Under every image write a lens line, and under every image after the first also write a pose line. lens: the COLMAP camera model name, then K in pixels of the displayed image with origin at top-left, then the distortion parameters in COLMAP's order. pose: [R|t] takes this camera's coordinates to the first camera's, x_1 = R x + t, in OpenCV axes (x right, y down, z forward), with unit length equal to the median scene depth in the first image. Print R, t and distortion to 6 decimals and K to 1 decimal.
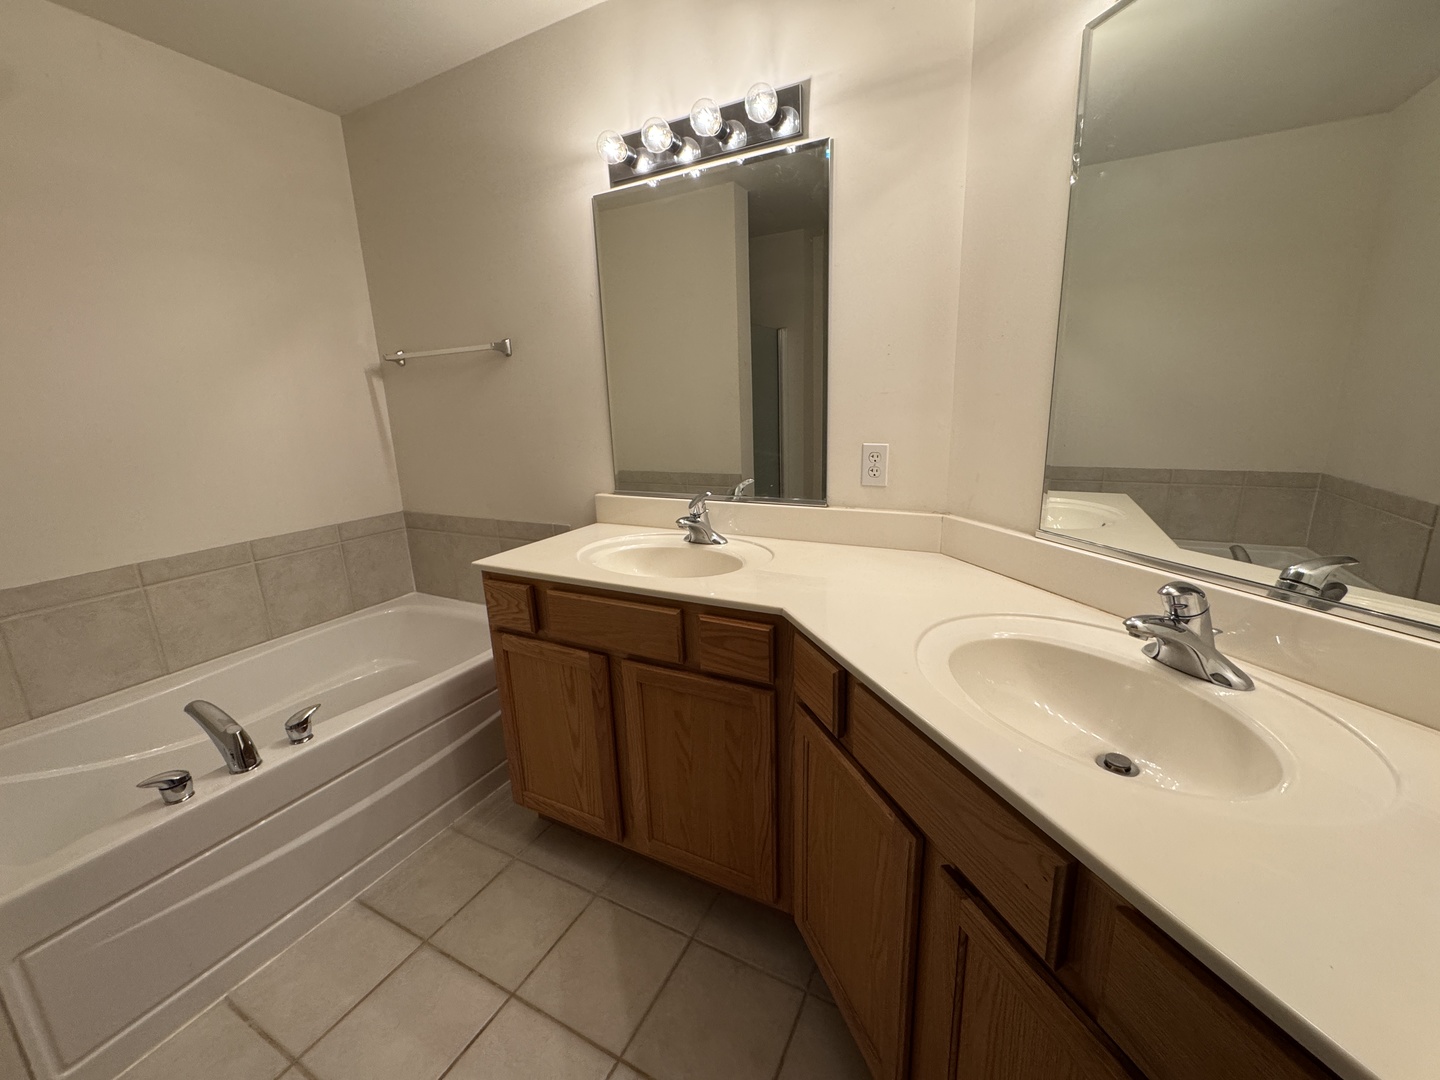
lens RADIAL K [[576.1, 0, 716.7], [0, 576.1, 542.7], [0, 0, 1]] dist [0.001127, -0.000284]
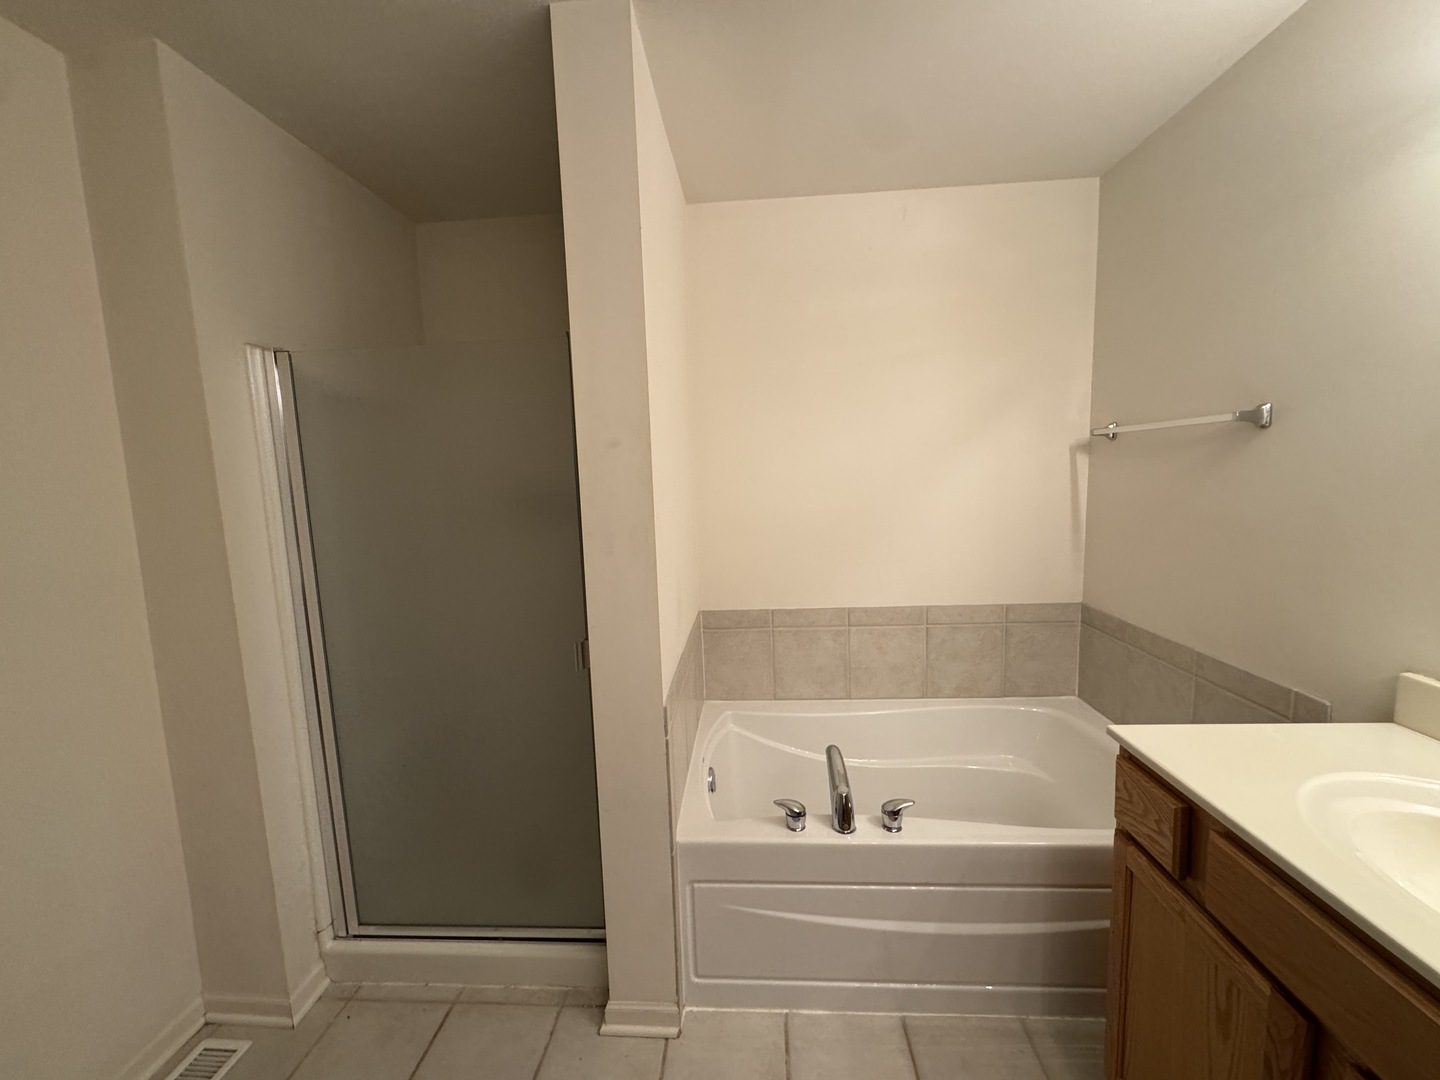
lens RADIAL K [[576.1, 0, 723.2], [0, 576.1, 541.6], [0, 0, 1]] dist [0.001127, -0.000284]
pose [[0.415375, 0.128496, -0.900529, -0.001453], [-0.197707, 0.979060, 0.048508, -0.111514], [0.887905, 0.157892, 0.432082, 0.186108]]
